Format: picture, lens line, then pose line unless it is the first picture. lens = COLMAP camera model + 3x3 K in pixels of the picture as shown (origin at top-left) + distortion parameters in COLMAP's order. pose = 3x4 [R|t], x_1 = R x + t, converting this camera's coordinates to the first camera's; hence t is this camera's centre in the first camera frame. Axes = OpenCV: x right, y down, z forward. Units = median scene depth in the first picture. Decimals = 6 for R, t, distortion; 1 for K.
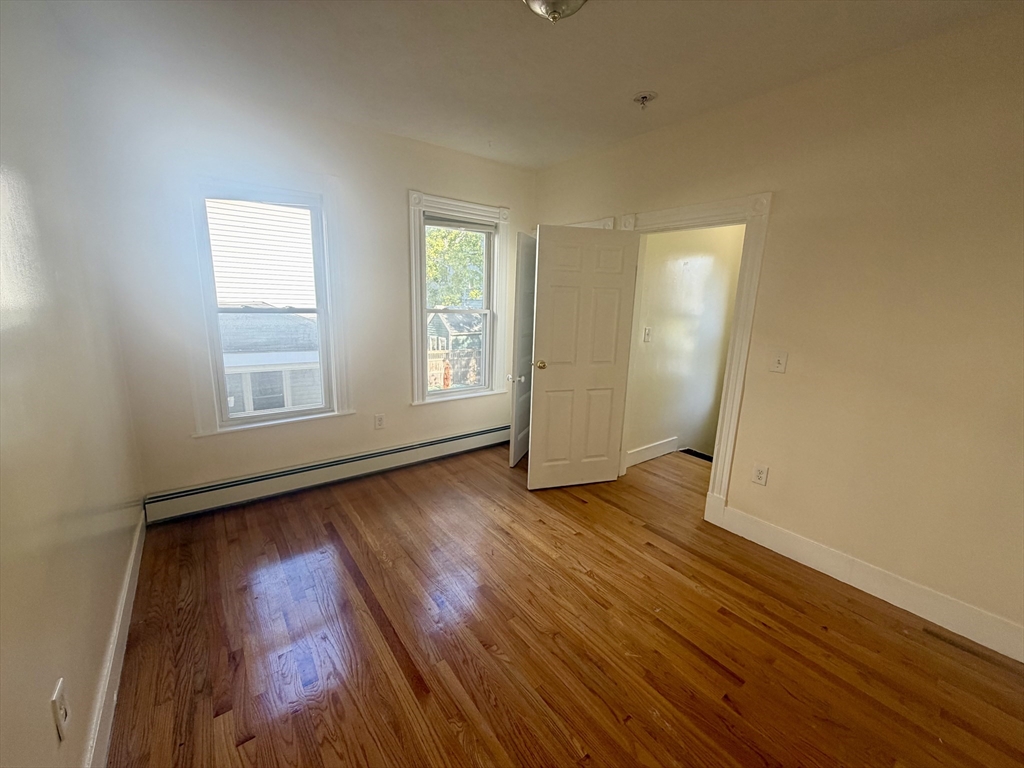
lens RADIAL K [[407.6, 0, 508.5], [0, 407.6, 382.8], [0, 0, 1]] dist [-0.001726, -0.000453]
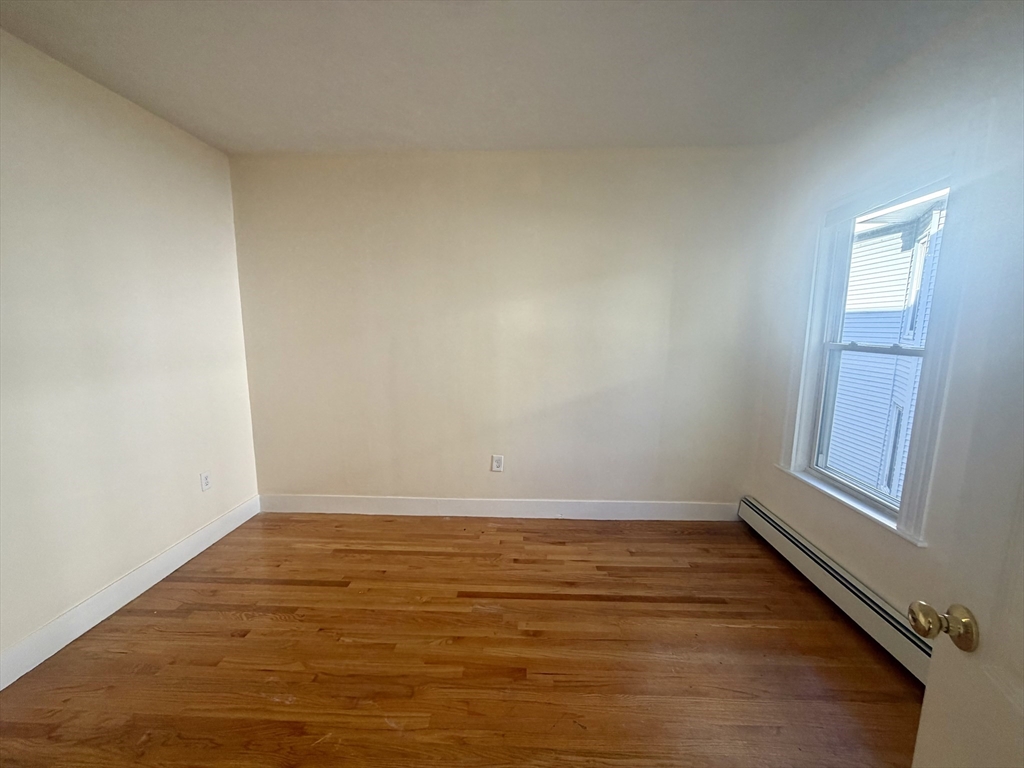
lens RADIAL K [[407.6, 0, 508.5], [0, 407.6, 382.8], [0, 0, 1]] dist [-0.001726, -0.000453]
pose [[-0.639537, 0.080275, -0.764558, 0.610492], [-0.177302, 0.952319, 0.248298, -0.285695], [0.748035, 0.294353, -0.594810, 1.493745]]
